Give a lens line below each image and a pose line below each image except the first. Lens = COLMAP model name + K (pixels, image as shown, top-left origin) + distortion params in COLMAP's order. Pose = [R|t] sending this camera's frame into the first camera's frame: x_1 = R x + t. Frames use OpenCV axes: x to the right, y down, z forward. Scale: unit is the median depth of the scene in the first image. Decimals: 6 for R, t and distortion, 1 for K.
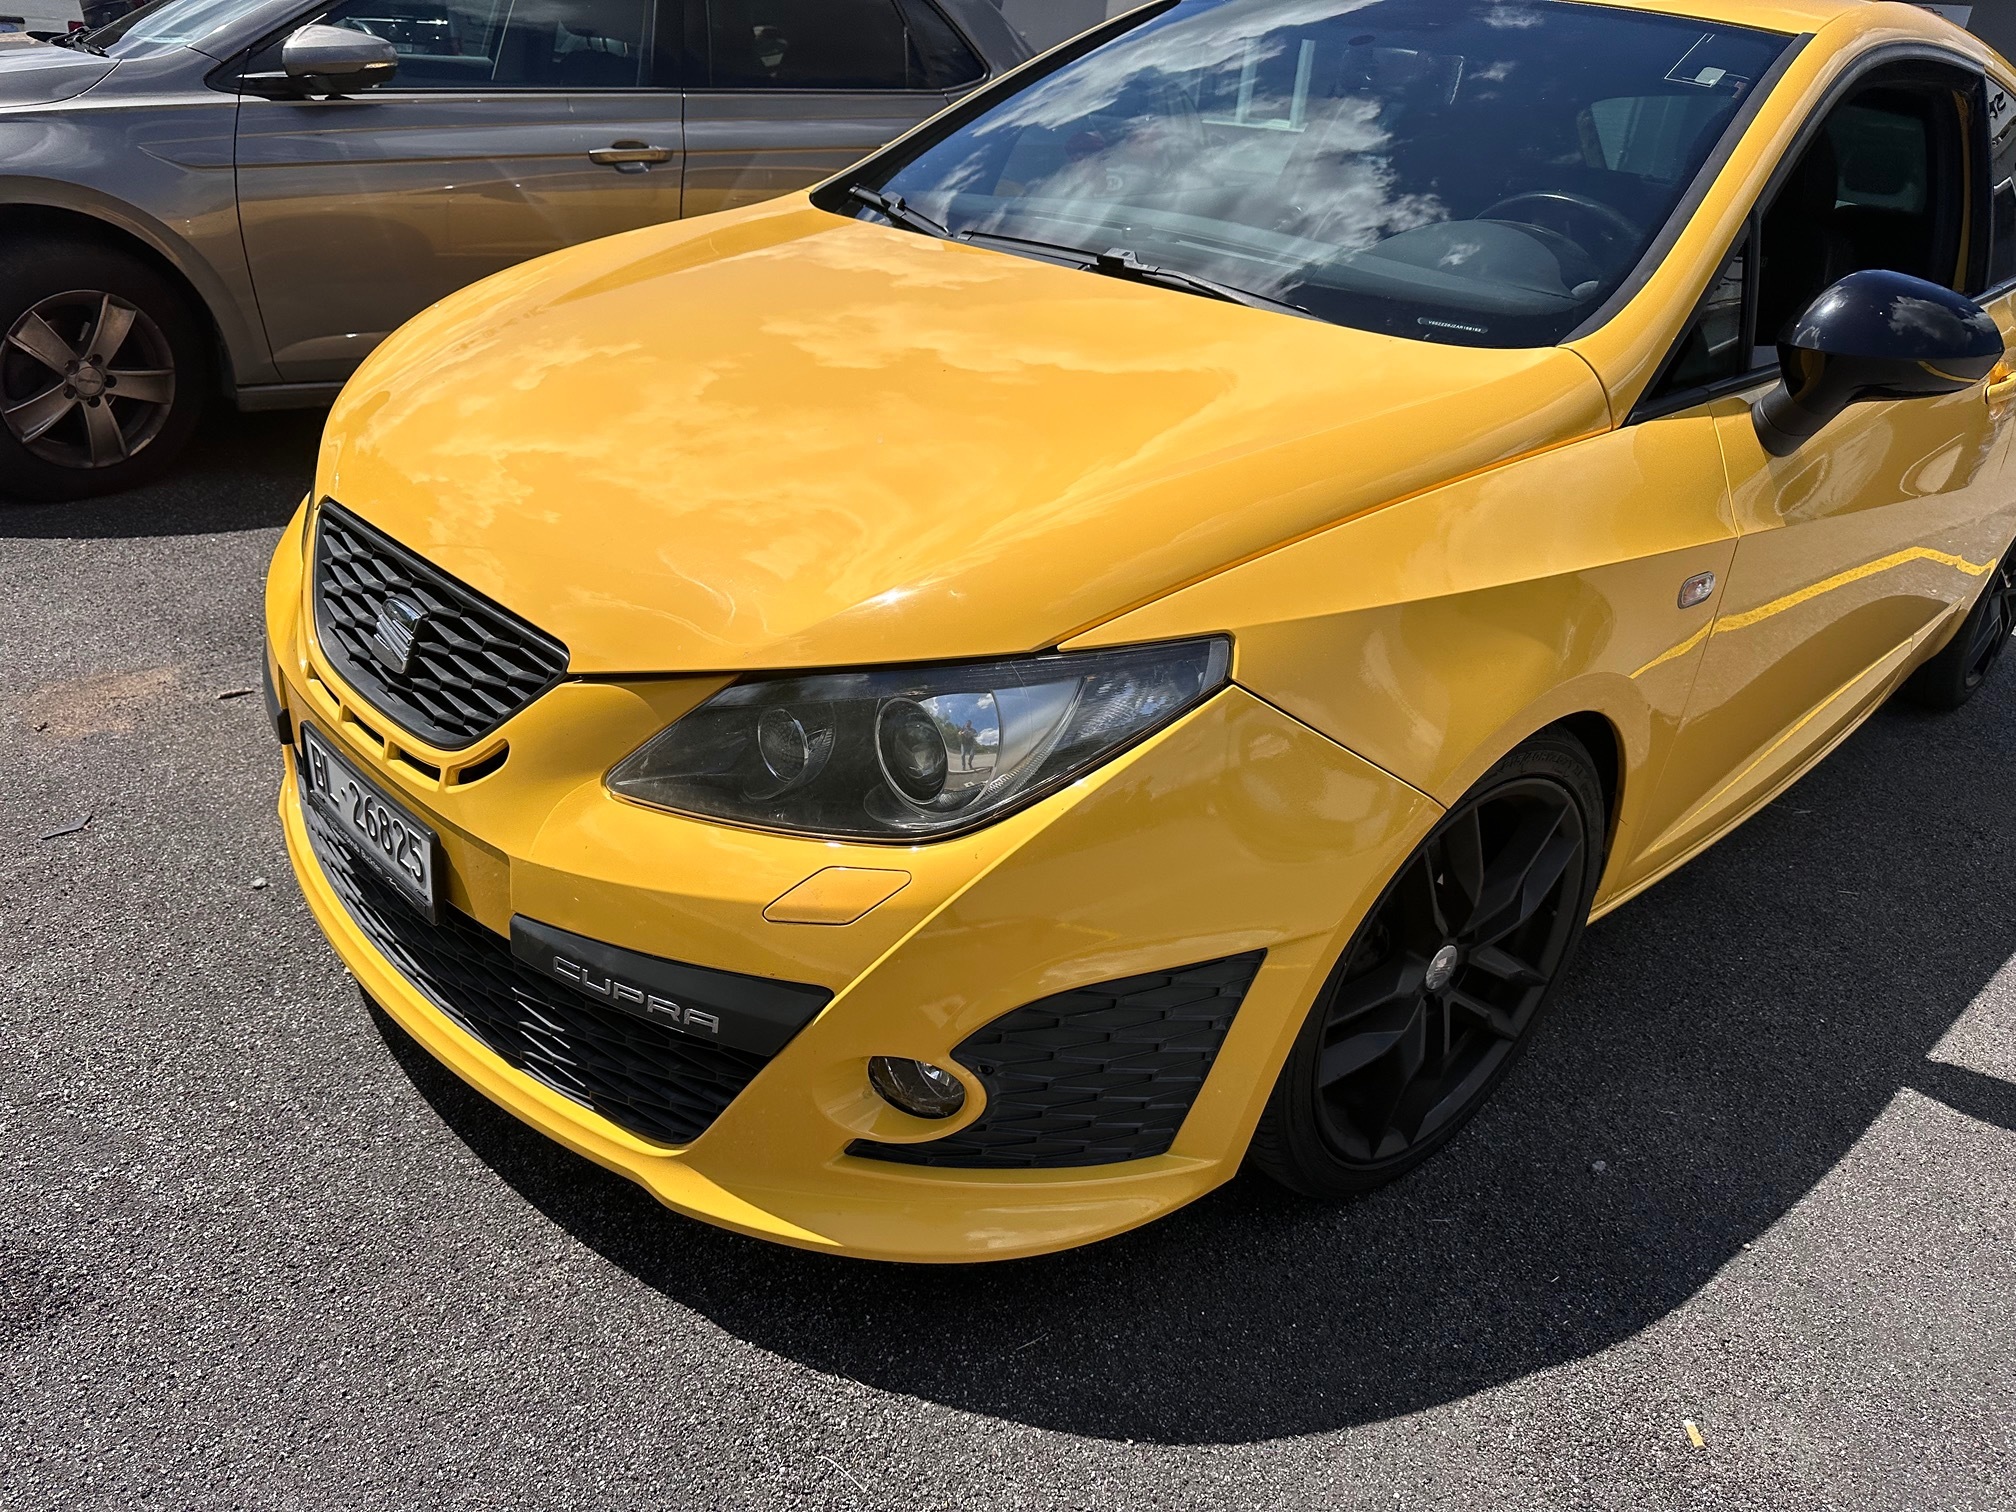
lens RADIAL K [[1403.3, 0, 1005.8], [0, 1403.3, 773.8], [0, 0, 1]] dist [0.010205, -0.014375]
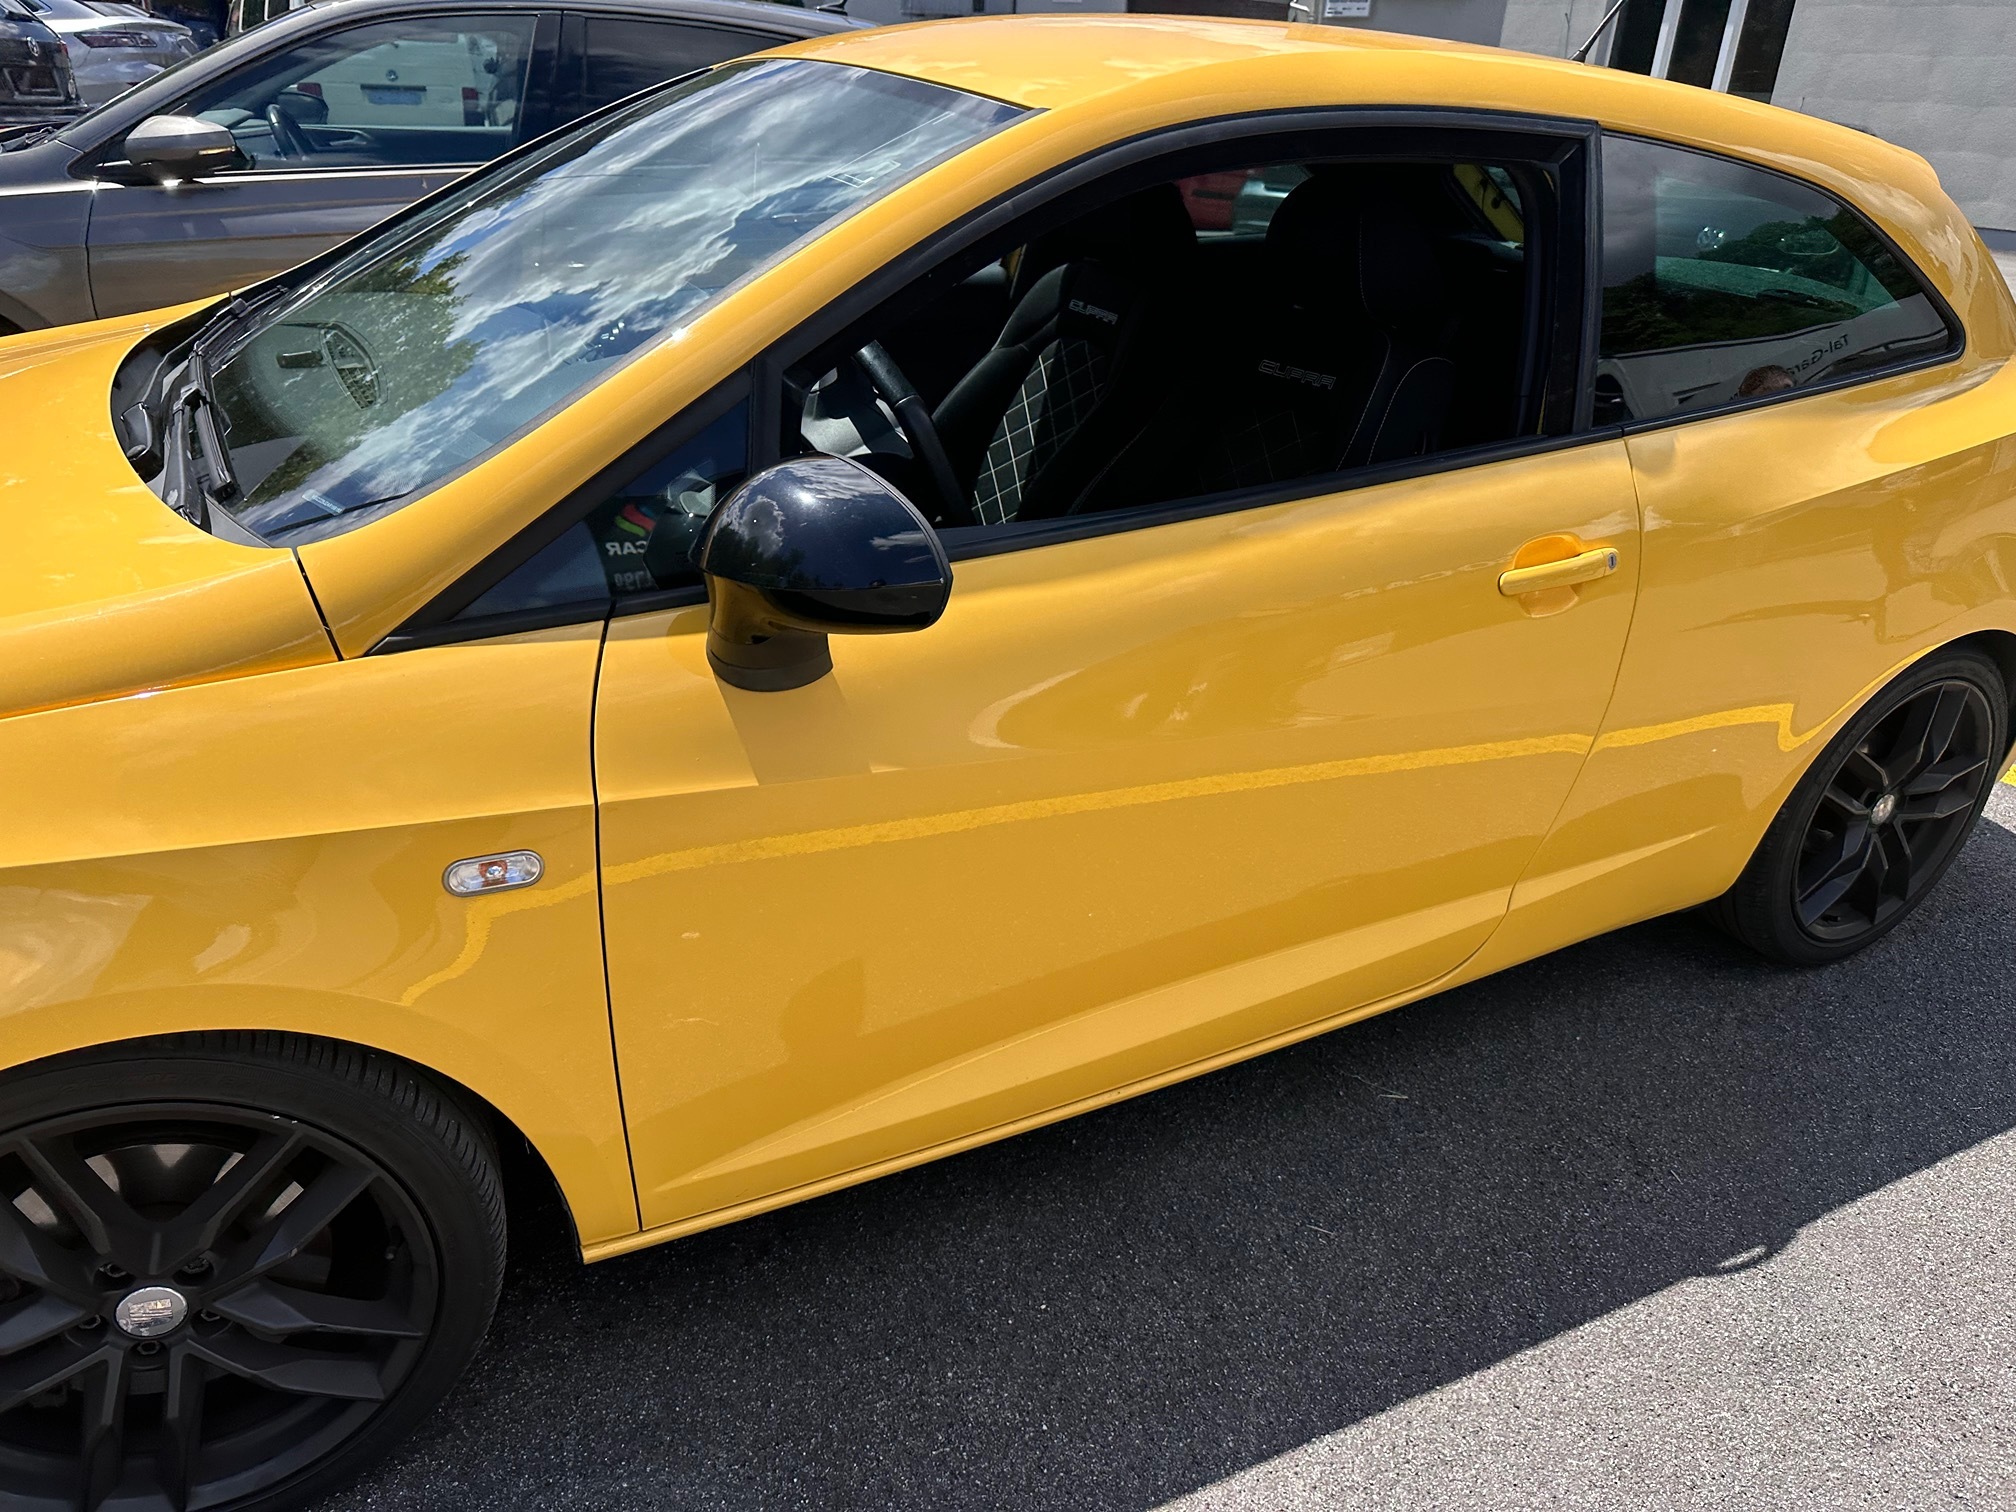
lens RADIAL K [[1404.1, 0, 999.2], [0, 1404.1, 751.2], [0, 0, 1]] dist [-0.001287, -0.002245]
pose [[0.955224, 0.094249, -0.280470, 0.792328], [-0.101912, 0.994711, -0.012828, -0.177836], [0.277778, 0.040837, 0.959777, 0.296764]]
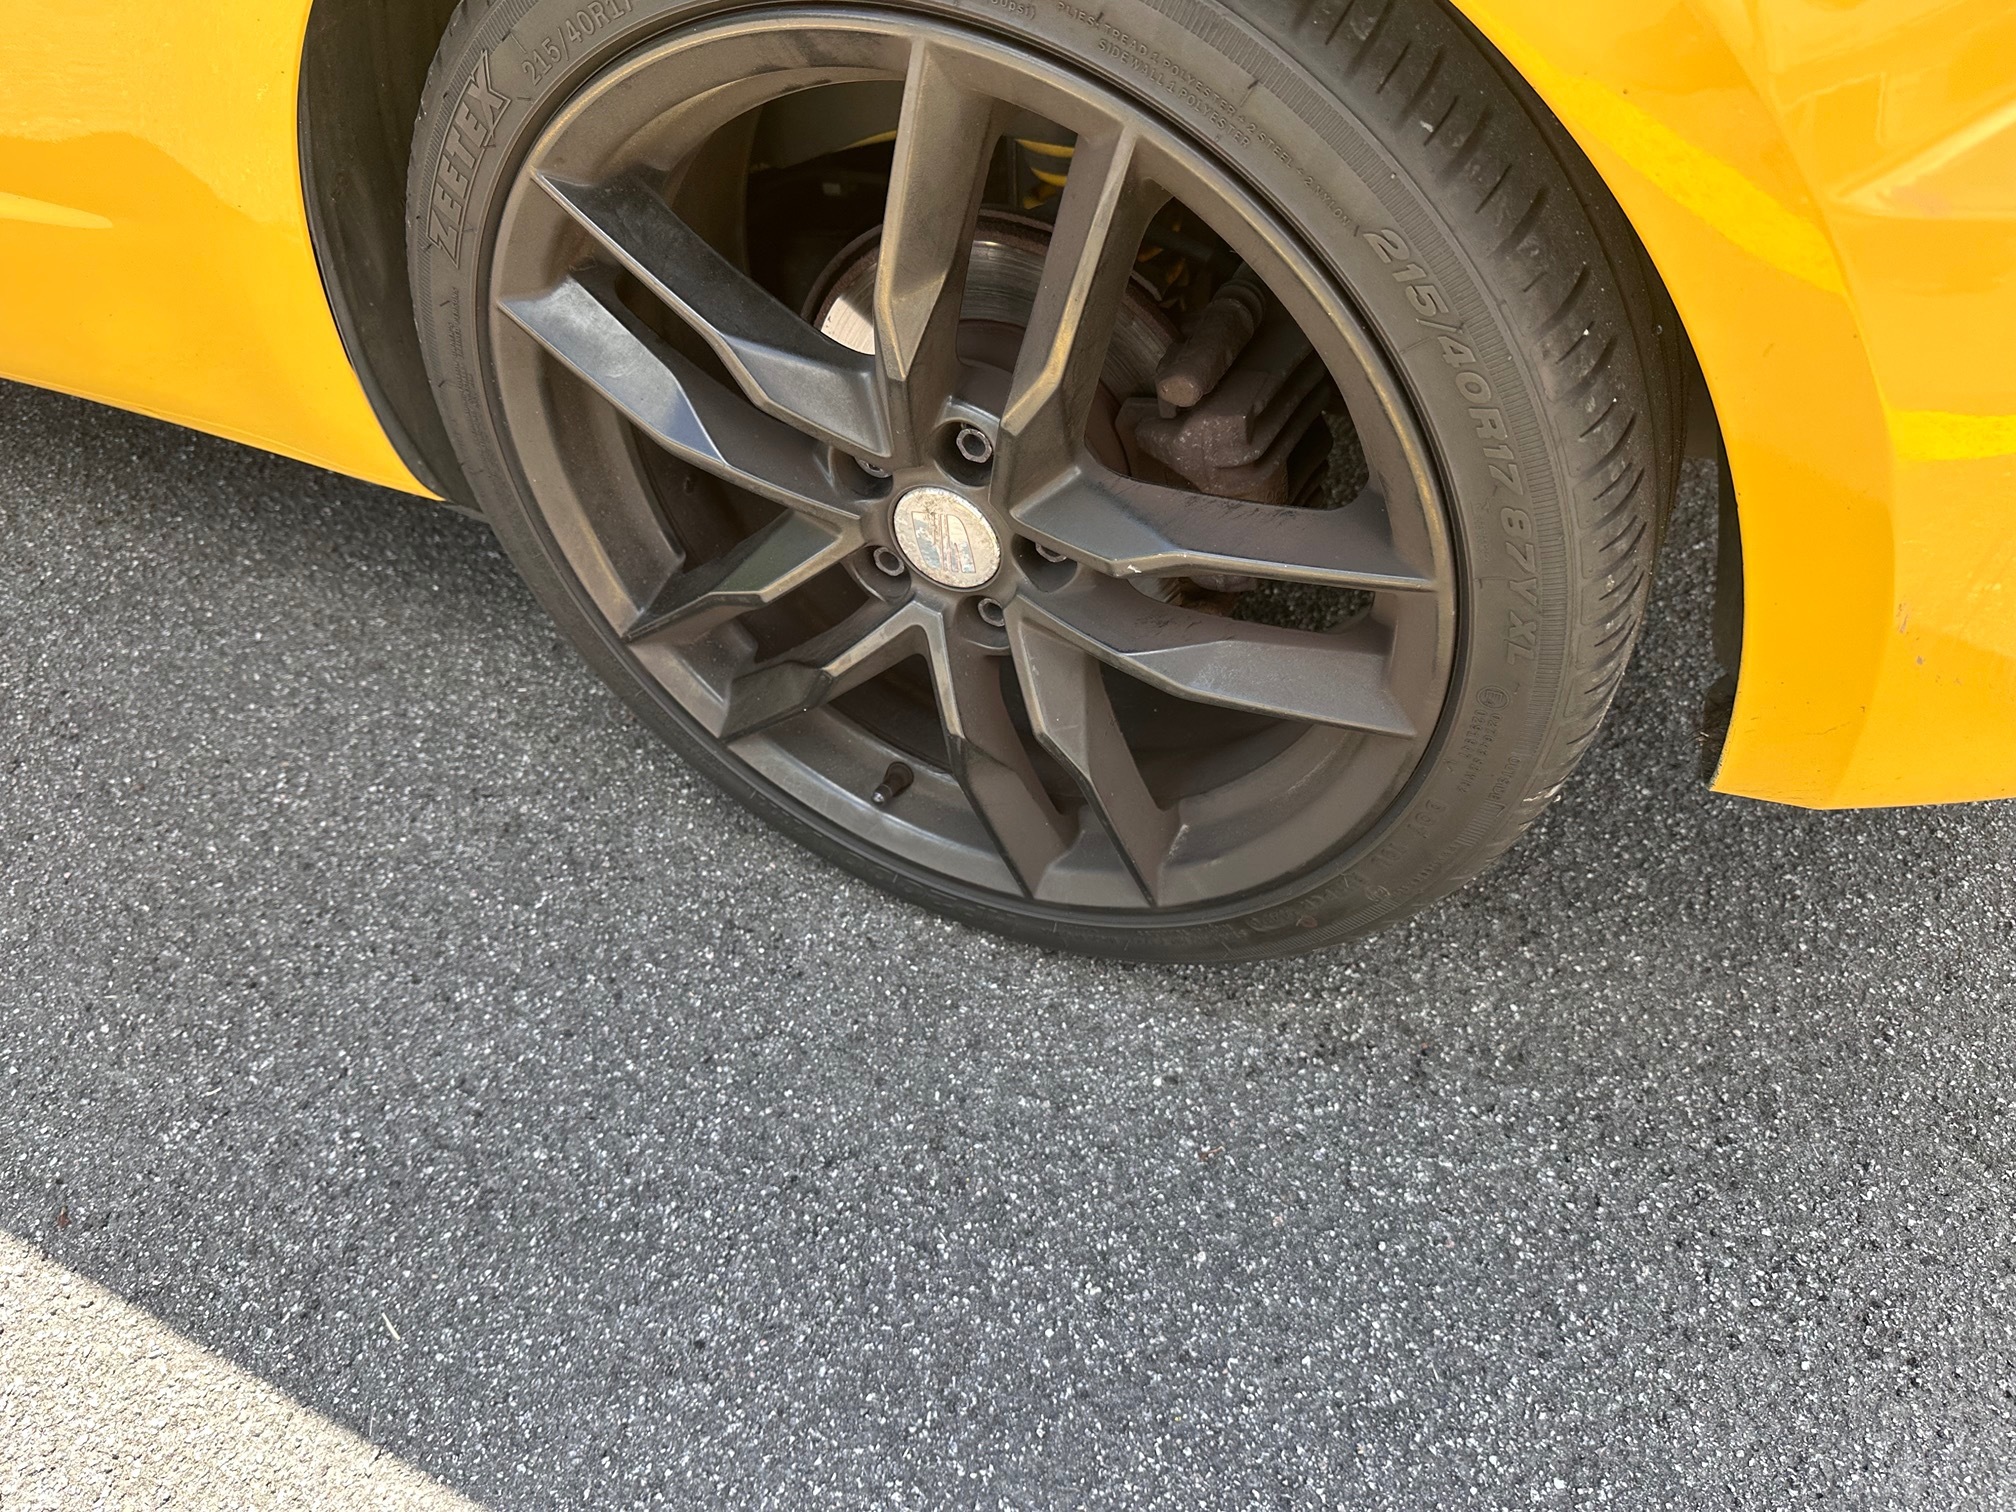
lens RADIAL K [[1411.4, 0, 1008.0], [0, 1411.4, 756.0], [0, 0, 1]] dist [0.086170, -0.157637]
pose [[0.369076, 0.629310, -0.683924, 1.471297], [-0.368980, 0.774614, 0.513640, -0.366112], [0.853016, 0.062783, 0.518094, 1.516295]]
